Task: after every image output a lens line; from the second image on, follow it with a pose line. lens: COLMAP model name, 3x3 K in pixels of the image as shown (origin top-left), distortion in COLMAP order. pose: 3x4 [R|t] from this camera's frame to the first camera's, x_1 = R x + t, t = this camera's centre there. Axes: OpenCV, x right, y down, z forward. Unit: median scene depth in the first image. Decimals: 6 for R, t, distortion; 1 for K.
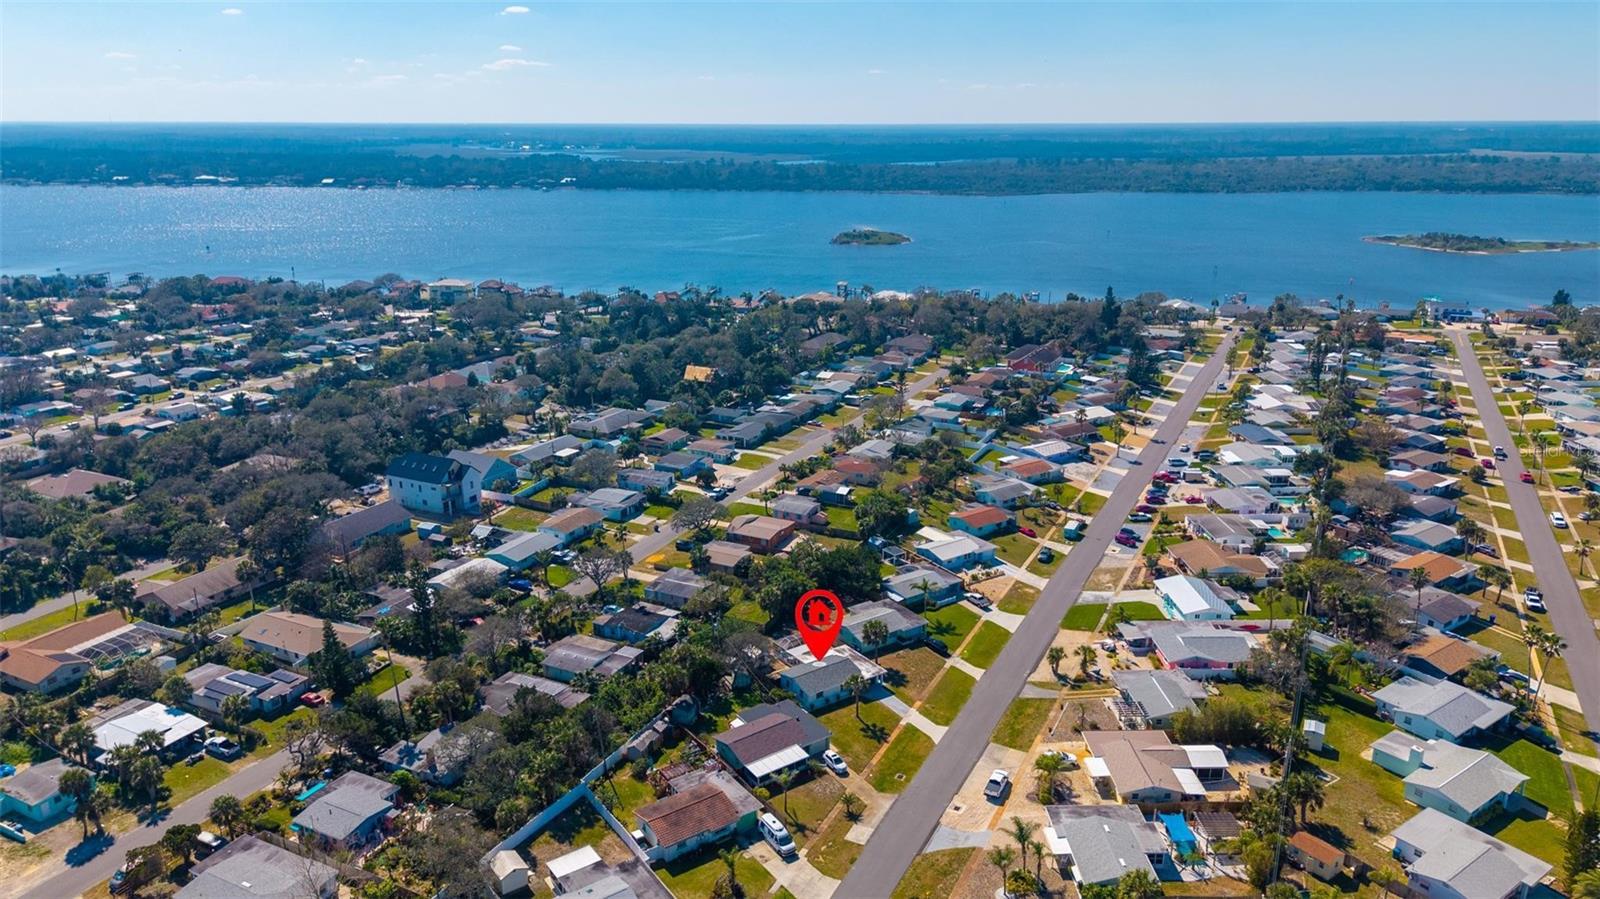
lens RADIAL K [[1071.5, 0, 800.0], [0, 1071.5, 449.5], [0, 0, 1]] dist [0.072727, -0.065172]
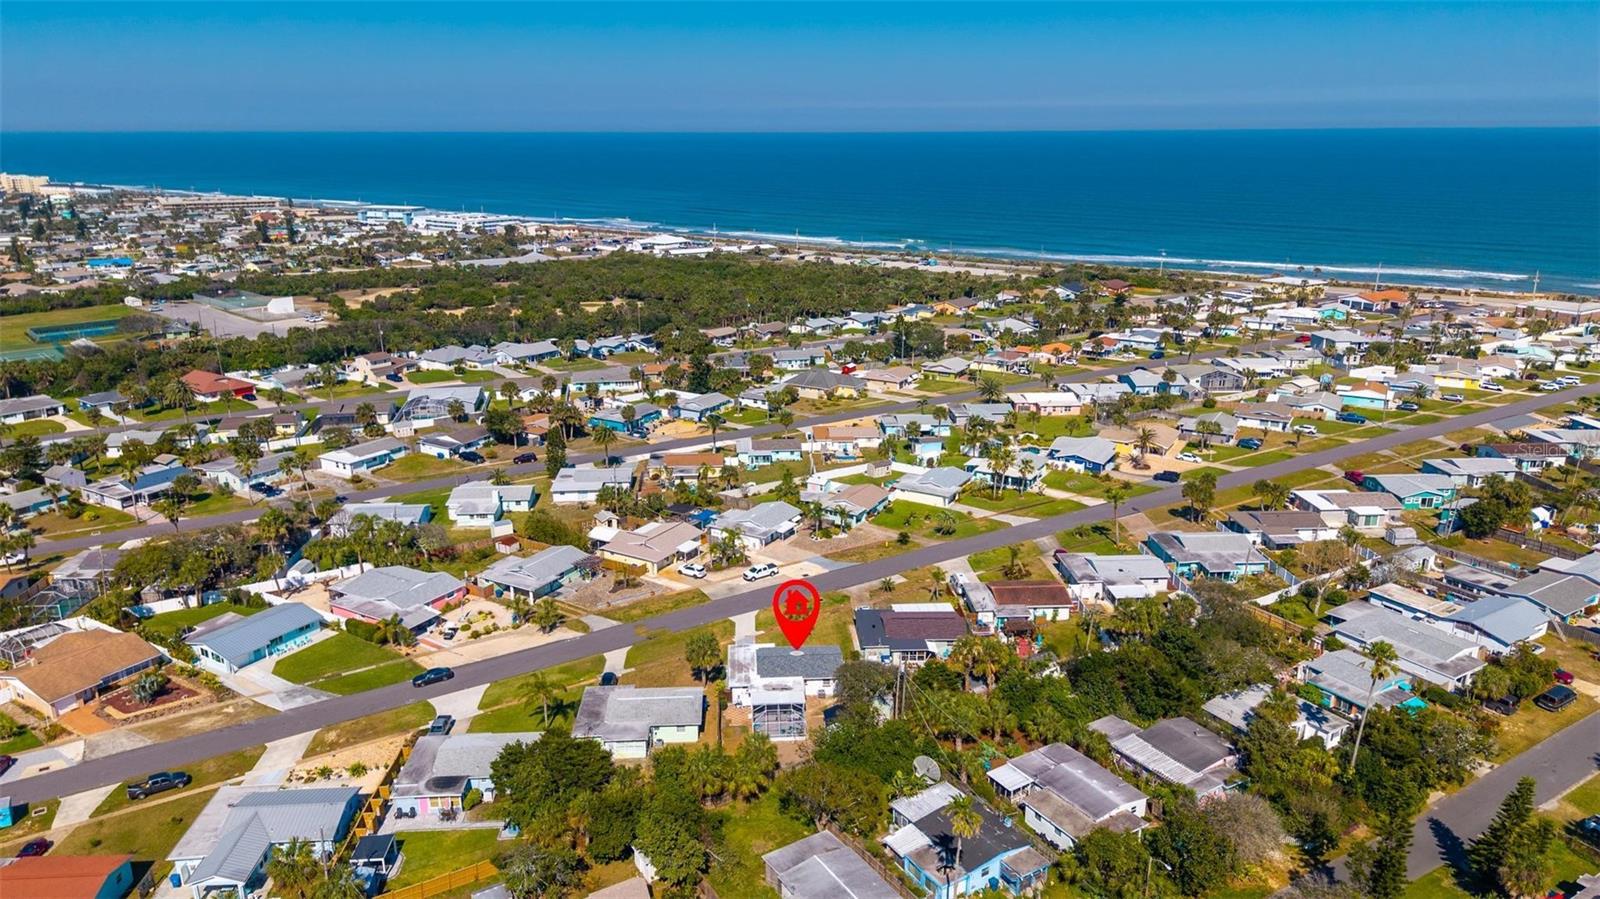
lens RADIAL K [[1071.5, 0, 800.0], [0, 1071.5, 449.5], [0, 0, 1]] dist [0.072727, -0.065172]
pose [[-0.852212, -0.147617, 0.501939, -0.241841], [0.155426, 0.844631, 0.512290, -0.227613], [-0.499576, 0.514594, -0.696862, 0.986435]]
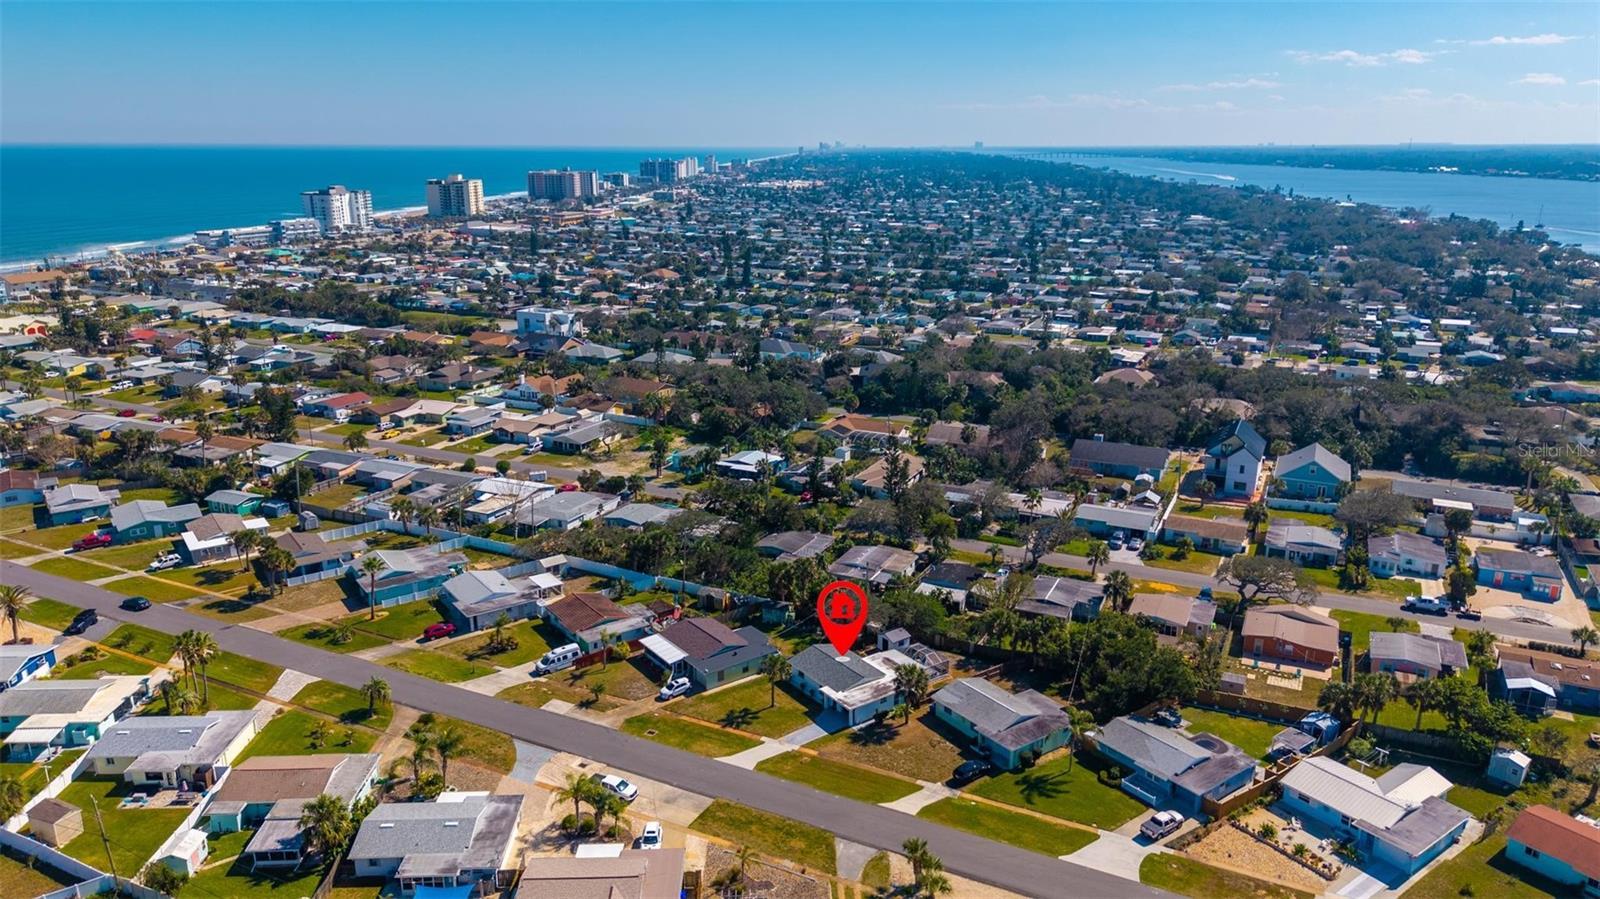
lens RADIAL K [[1071.5, 0, 800.0], [0, 1071.5, 449.5], [0, 0, 1]] dist [0.072727, -0.065172]
pose [[0.014450, 0.273945, -0.961637, 0.510506], [-0.293690, 0.920479, 0.257807, -0.099801], [0.955791, 0.278698, 0.093755, 0.564452]]
